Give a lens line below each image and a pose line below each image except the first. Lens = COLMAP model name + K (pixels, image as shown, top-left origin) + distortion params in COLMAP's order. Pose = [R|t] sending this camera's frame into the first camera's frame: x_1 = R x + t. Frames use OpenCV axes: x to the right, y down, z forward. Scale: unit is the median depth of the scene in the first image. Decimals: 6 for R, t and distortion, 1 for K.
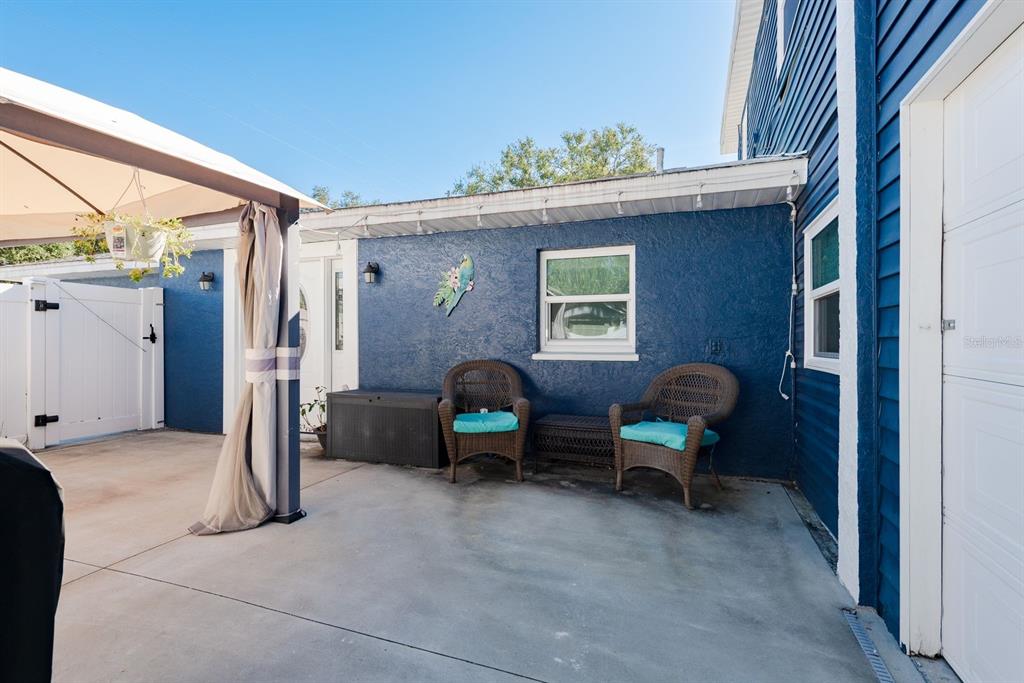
lens RADIAL K [[498.6, 0, 513.4], [0, 498.6, 344.2], [0, 0, 1]] dist [0.002703, 0.000405]
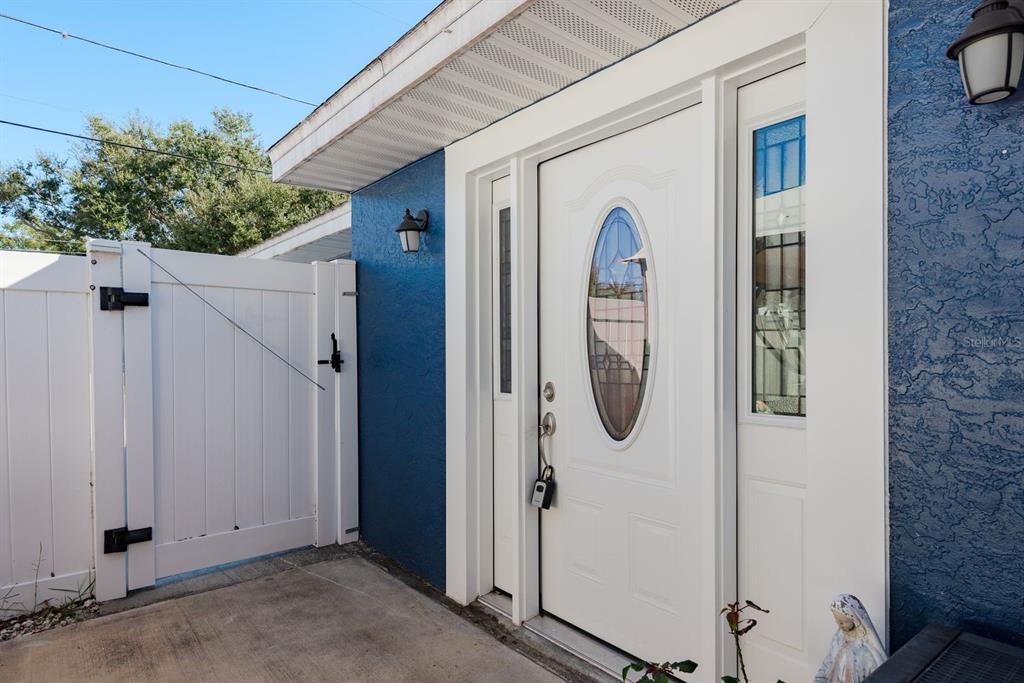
lens RADIAL K [[587.8, 0, 509.6], [0, 587.8, 349.0], [0, 0, 1]] dist [0.000282, -0.000021]
pose [[0.861598, -0.006989, -0.507543, -0.291493], [0.003217, 0.999960, -0.008309, -0.020631], [0.507581, 0.005526, 0.861586, 0.613324]]
